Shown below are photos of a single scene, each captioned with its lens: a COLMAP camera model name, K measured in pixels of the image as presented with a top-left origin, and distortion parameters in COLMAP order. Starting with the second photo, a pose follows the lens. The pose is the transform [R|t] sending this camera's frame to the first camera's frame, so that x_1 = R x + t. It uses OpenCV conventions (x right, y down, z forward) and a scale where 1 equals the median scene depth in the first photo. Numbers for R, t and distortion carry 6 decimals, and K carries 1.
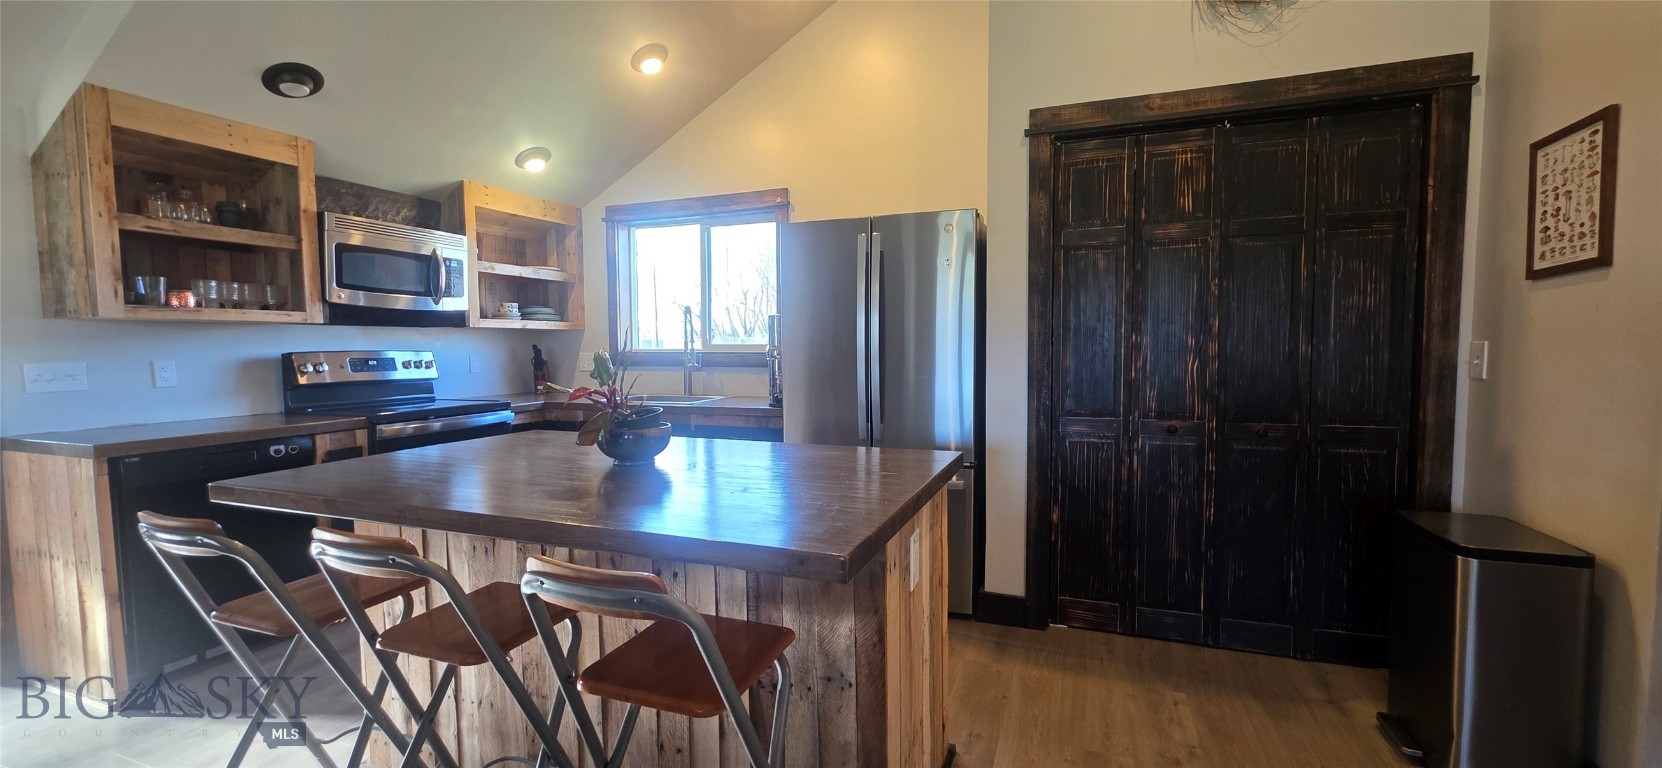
lens RADIAL K [[660.8, 0, 829.0], [0, 660.8, 388.0], [0, 0, 1]] dist [0.001035, 0.000362]
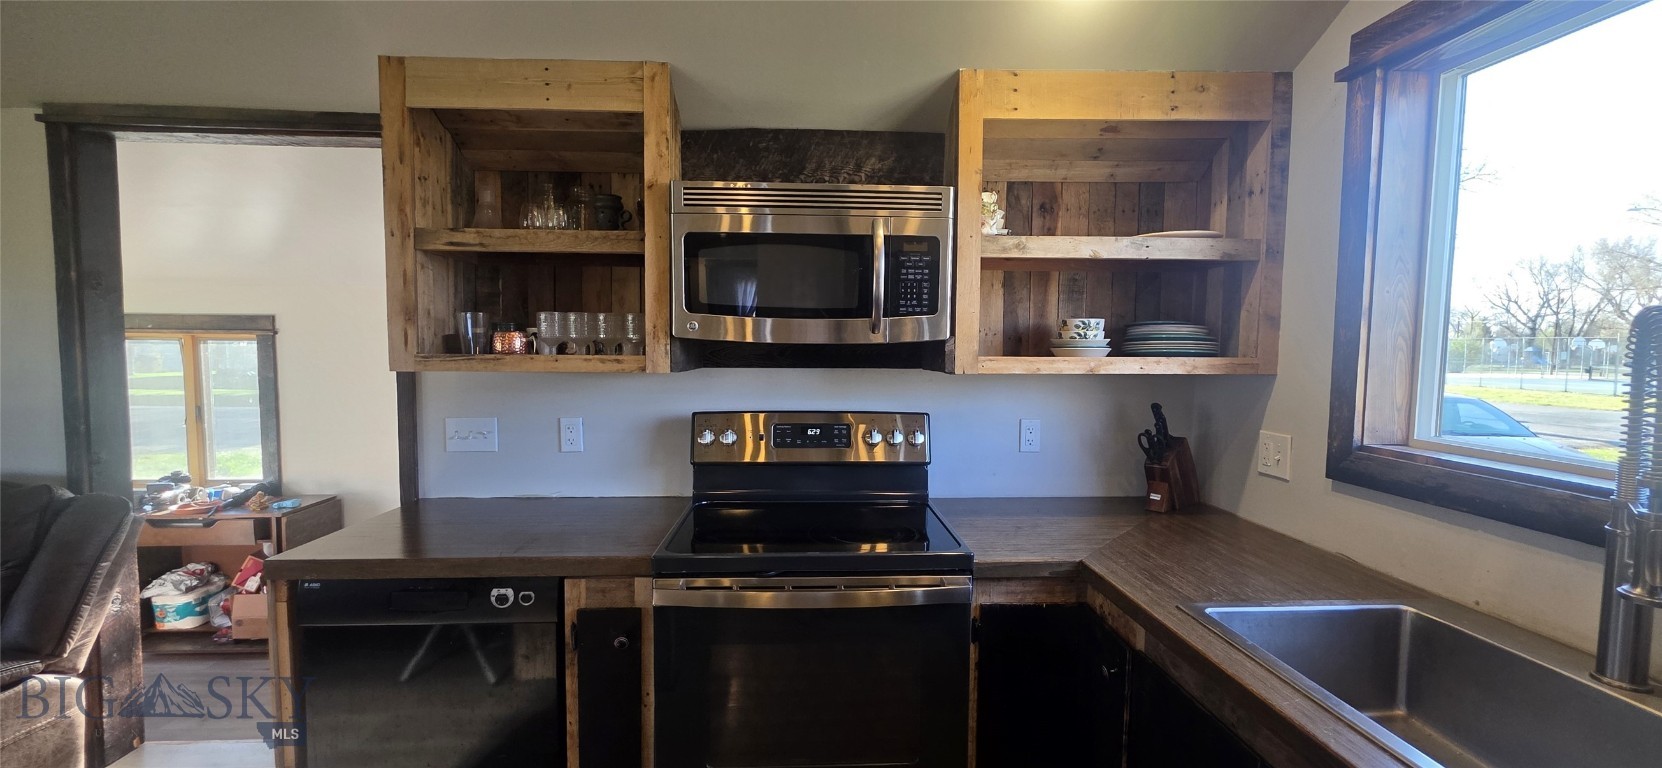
lens RADIAL K [[660.8, 0, 829.0], [0, 660.8, 388.0], [0, 0, 1]] dist [0.001035, 0.000362]
pose [[0.402413, 0.064310, -0.913197, -0.146938], [-0.069319, 0.996806, 0.039652, -0.103224], [0.912830, 0.047346, 0.405586, 0.781176]]
